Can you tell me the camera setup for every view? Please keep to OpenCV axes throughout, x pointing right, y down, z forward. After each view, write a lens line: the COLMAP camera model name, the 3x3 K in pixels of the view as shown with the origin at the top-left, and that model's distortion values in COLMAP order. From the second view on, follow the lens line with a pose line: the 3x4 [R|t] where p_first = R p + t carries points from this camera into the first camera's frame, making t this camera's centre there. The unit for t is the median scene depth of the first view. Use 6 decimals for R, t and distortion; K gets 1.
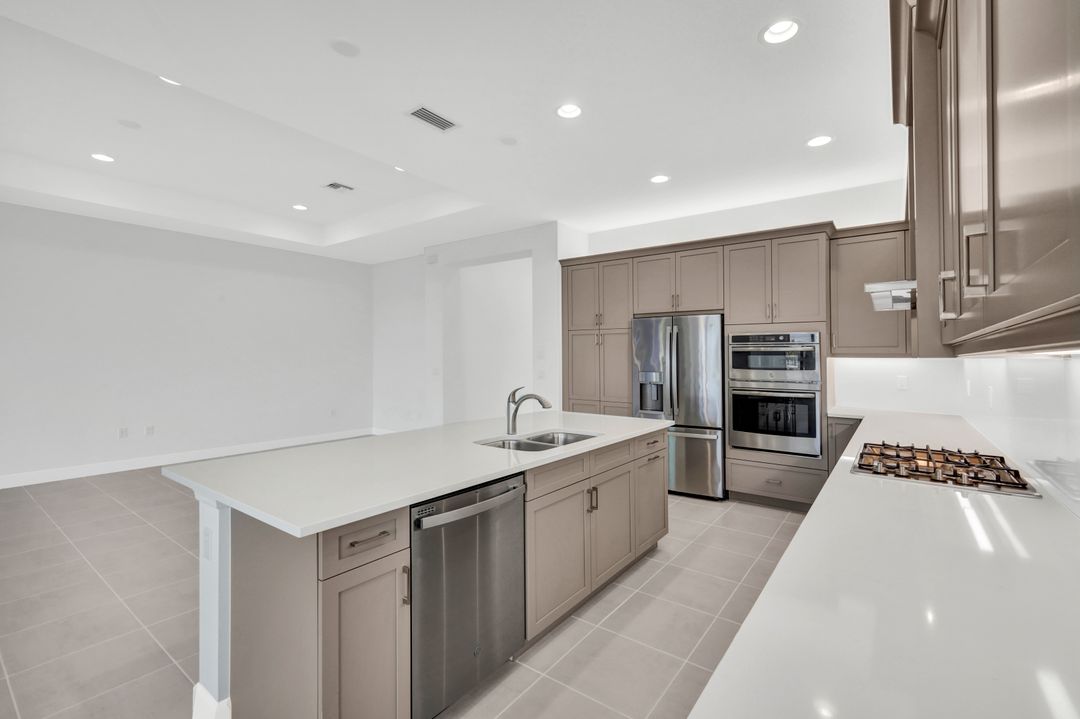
lens RADIAL K [[470.7, 0, 539.7], [0, 470.7, 353.0], [0, 0, 1]] dist [0.014105, 0.000994]
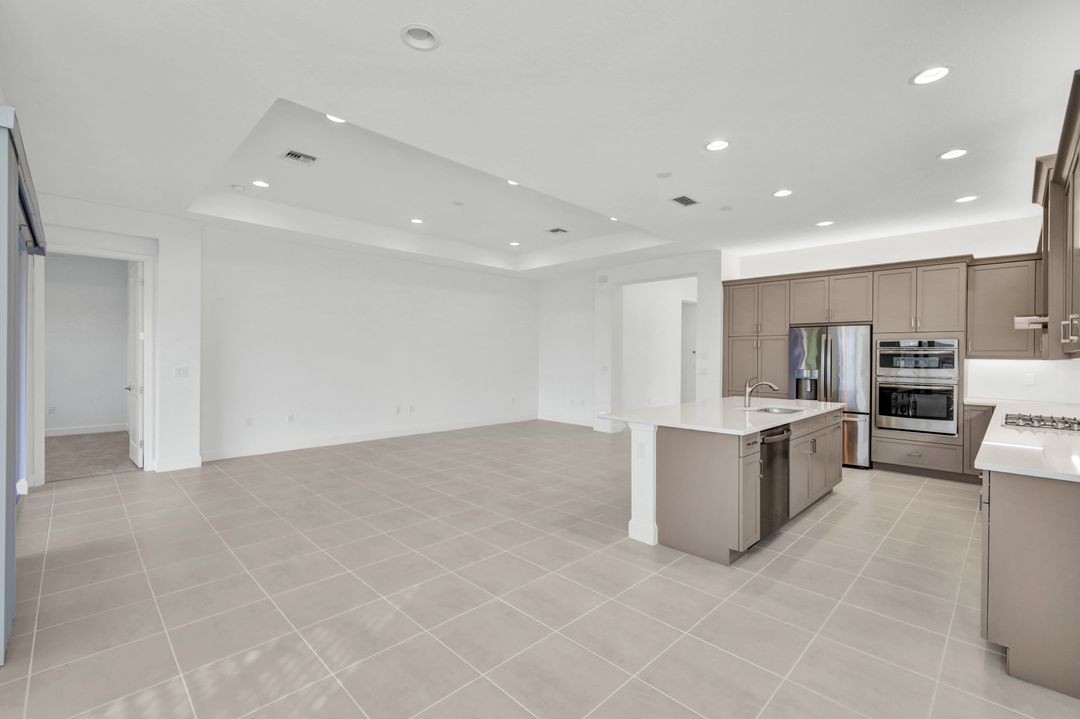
lens RADIAL K [[470.7, 0, 541.9], [0, 470.7, 364.5], [0, 0, 1]] dist [0.014105, 0.000994]
pose [[0.991159, 0.005445, -0.132568, -0.349428], [-0.002104, 0.999677, 0.025326, -0.005818], [0.132663, -0.024823, 0.990850, -0.425372]]
